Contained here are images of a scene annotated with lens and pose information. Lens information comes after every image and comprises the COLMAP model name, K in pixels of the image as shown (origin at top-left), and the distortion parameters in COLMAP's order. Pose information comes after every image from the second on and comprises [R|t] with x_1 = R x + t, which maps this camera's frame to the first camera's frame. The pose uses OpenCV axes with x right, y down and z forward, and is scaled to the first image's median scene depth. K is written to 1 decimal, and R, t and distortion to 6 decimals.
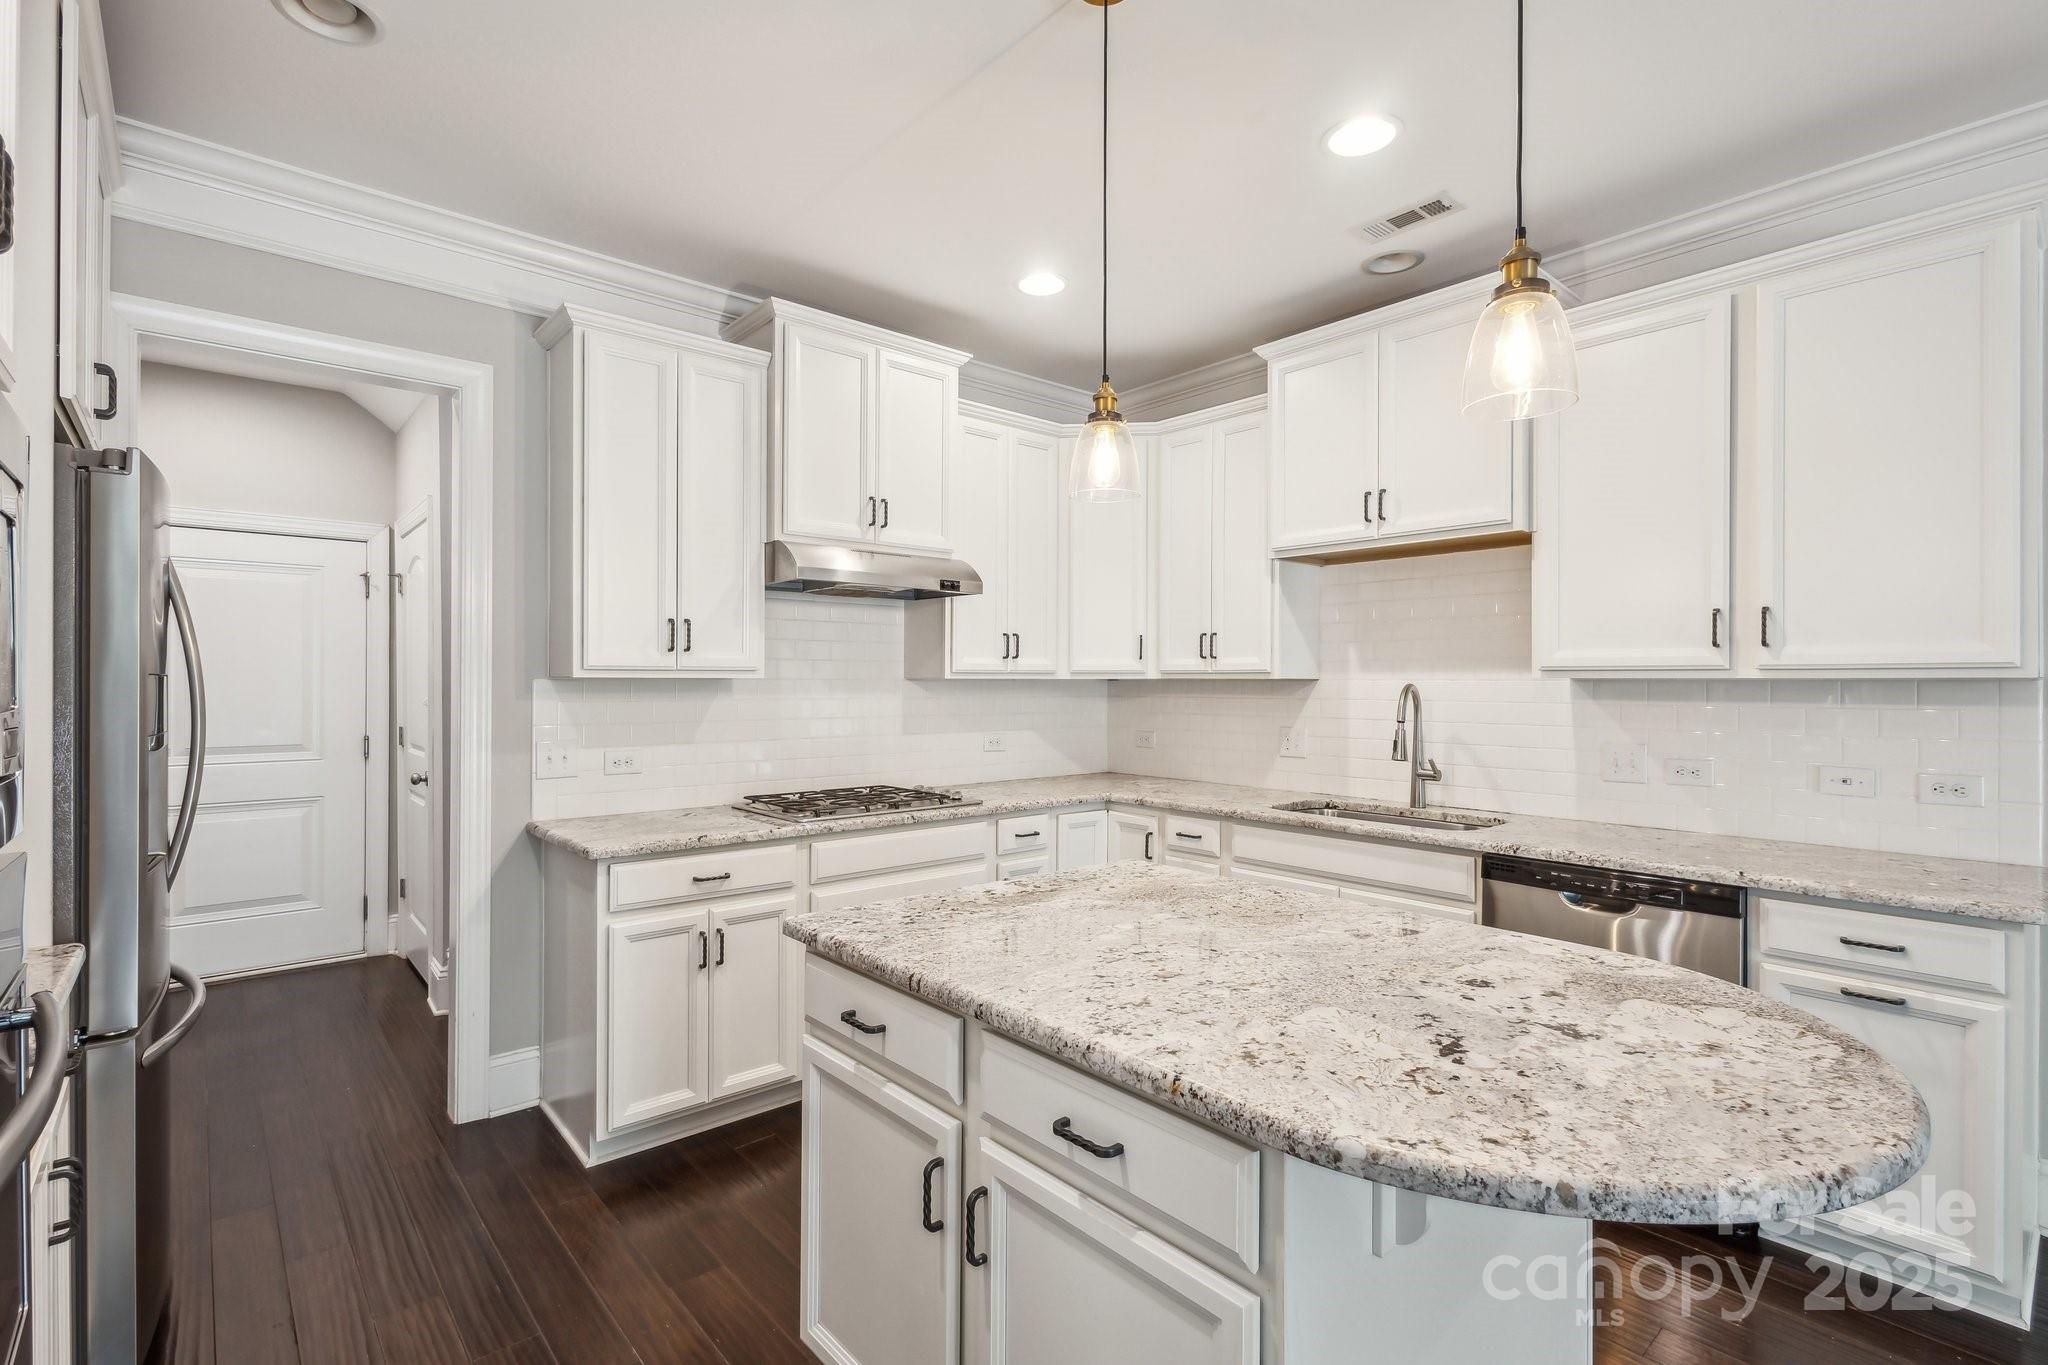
lens RADIAL K [[946.0, 0, 1034.6], [0, 946.0, 679.9], [0, 0, 1]] dist [0.009571, -0.001399]
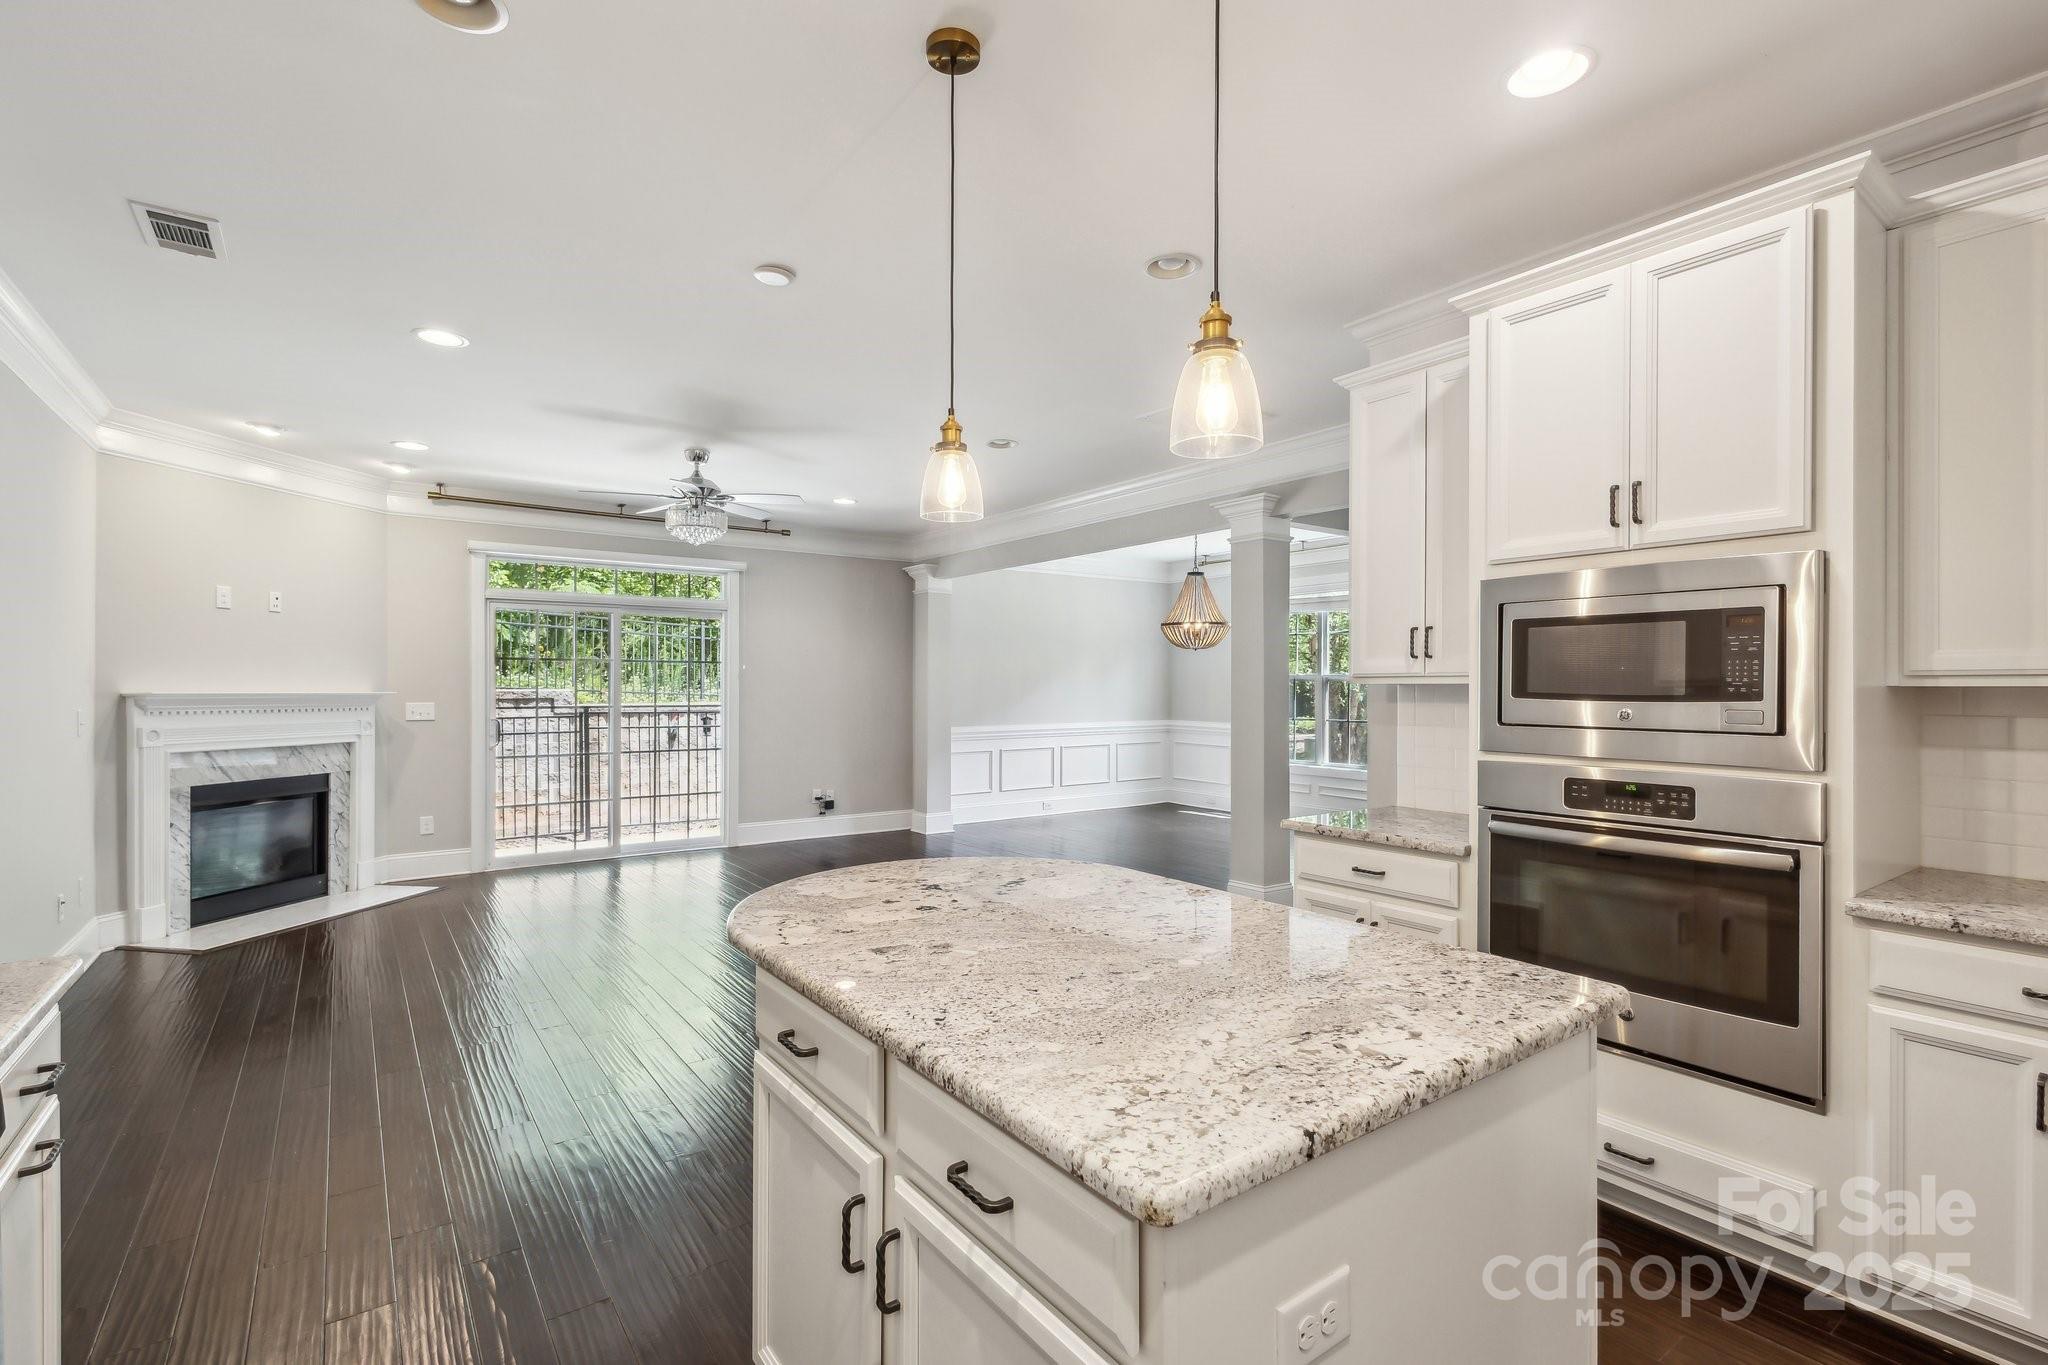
lens RADIAL K [[946.0, 0, 1020.1], [0, 946.0, 681.8], [0, 0, 1]] dist [0.009571, -0.001399]
pose [[-0.994447, -0.003395, 0.105184, 0.172264], [-0.003981, 0.999978, -0.005361, 0.003321], [-0.105163, -0.005750, -0.994438, 2.055365]]
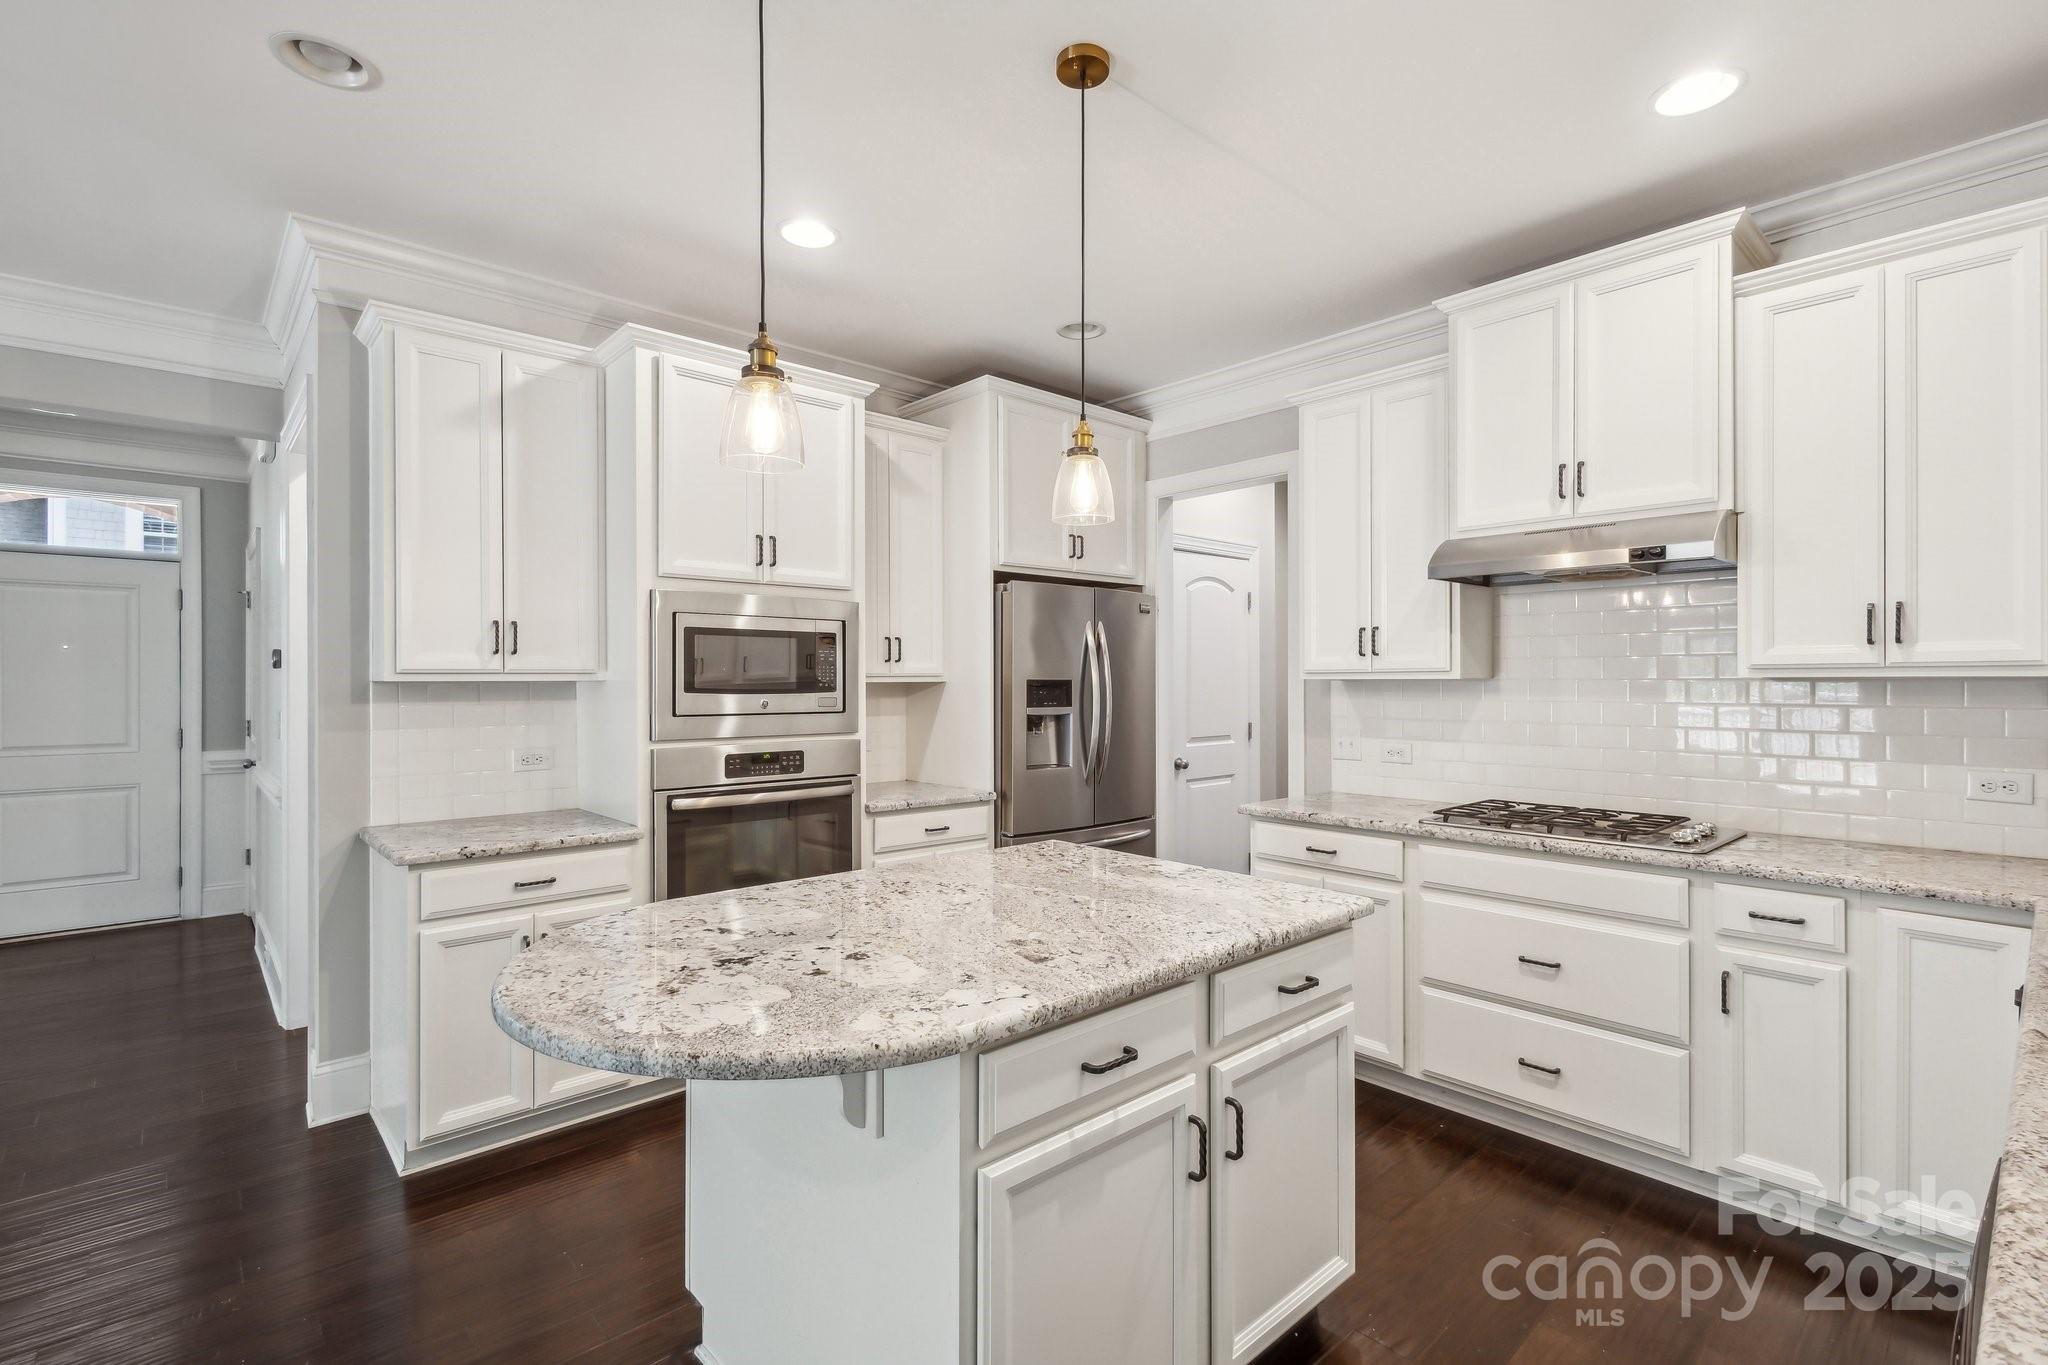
lens RADIAL K [[946.0, 0, 1022.7], [0, 946.0, 681.8], [0, 0, 1]] dist [0.009571, -0.001399]
pose [[0.012137, -0.002004, -0.999924, 1.390443], [0.004055, 0.999990, -0.001955, 0.002255], [0.999918, -0.004031, 0.012145, 1.041825]]
